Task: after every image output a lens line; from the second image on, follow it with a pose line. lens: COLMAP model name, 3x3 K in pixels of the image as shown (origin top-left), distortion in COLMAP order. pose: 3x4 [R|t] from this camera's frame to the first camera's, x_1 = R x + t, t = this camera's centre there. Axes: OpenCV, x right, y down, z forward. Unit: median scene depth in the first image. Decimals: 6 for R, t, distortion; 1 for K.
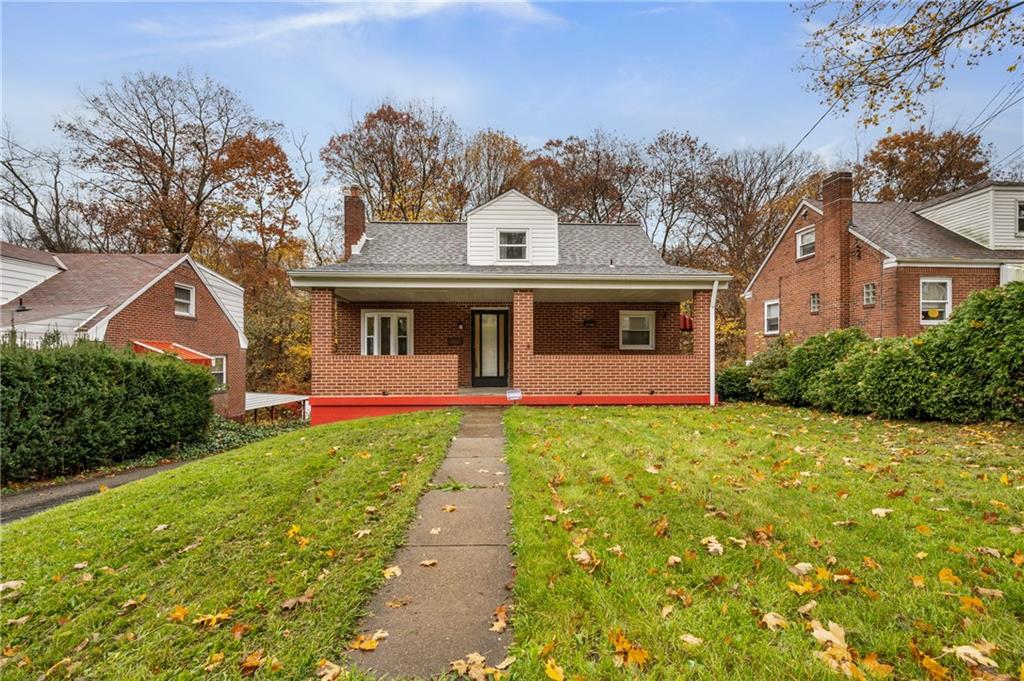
lens RADIAL K [[461.9, 0, 523.8], [0, 461.9, 355.4], [0, 0, 1]] dist [0.000281, -0.000586]
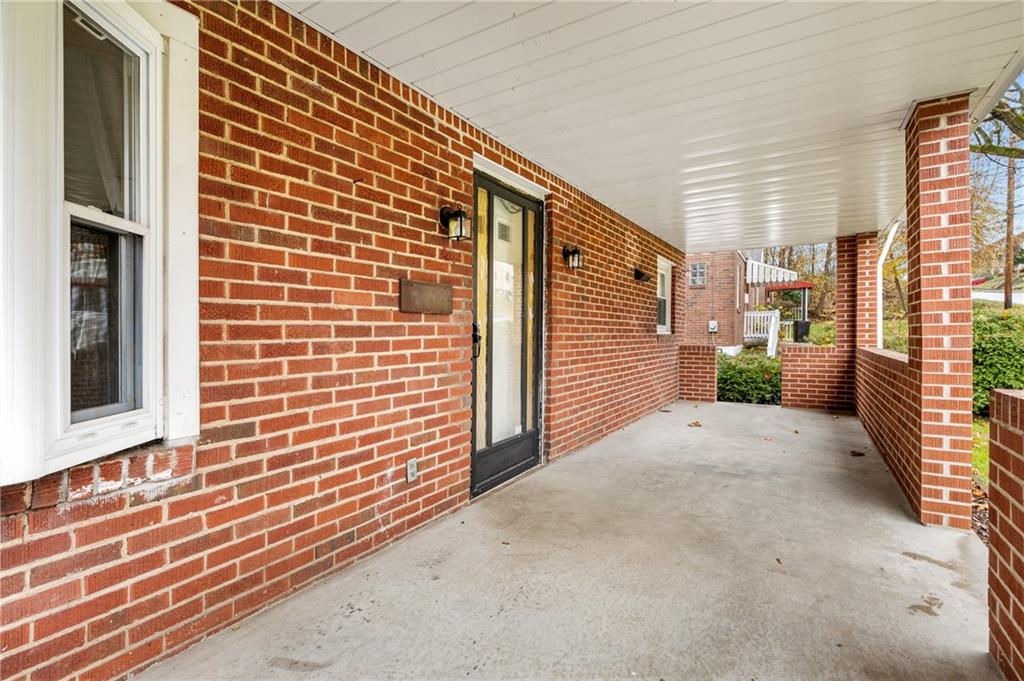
lens RADIAL K [[461.9, 0, 509.4], [0, 461.9, 333.3], [0, 0, 1]] dist [0.000281, -0.000586]
pose [[0.589717, -0.001295, 0.807609, -0.269532], [-0.002669, 0.999990, 0.003552, -0.014402], [-0.807606, -0.004250, 0.589708, 0.795491]]
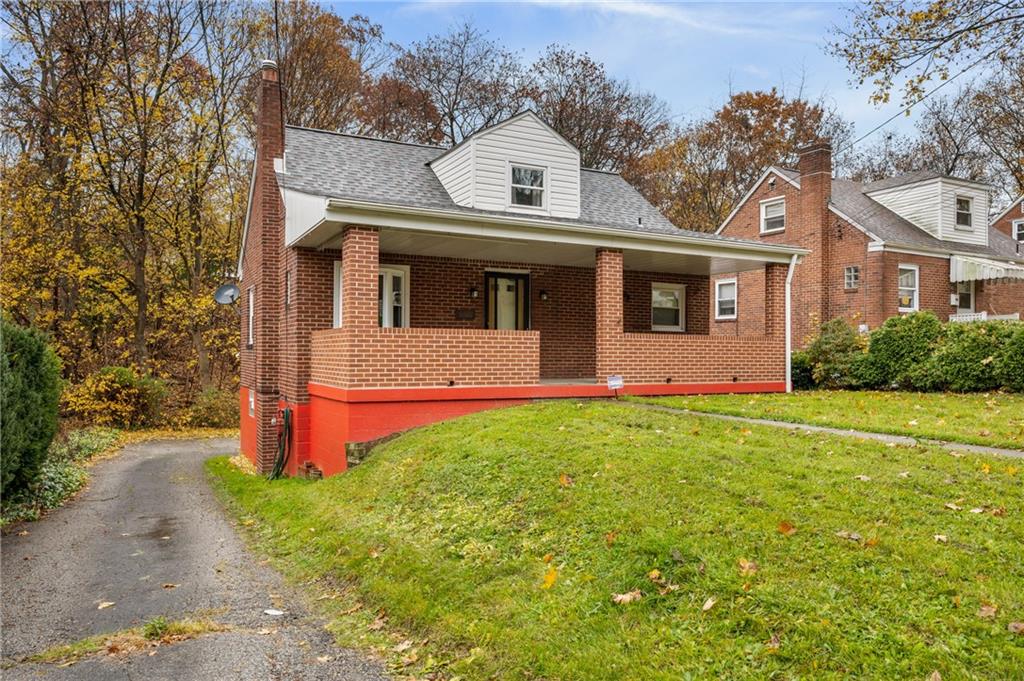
lens RADIAL K [[704.8, 0, 511.2], [0, 704.8, 345.7], [0, 0, 1]] dist [0.002164, -0.000149]
pose [[0.911034, 0.011764, 0.412164, -0.494434], [-0.008185, 0.999912, -0.010447, 0.026811], [-0.412251, 0.006144, 0.911050, -0.016164]]
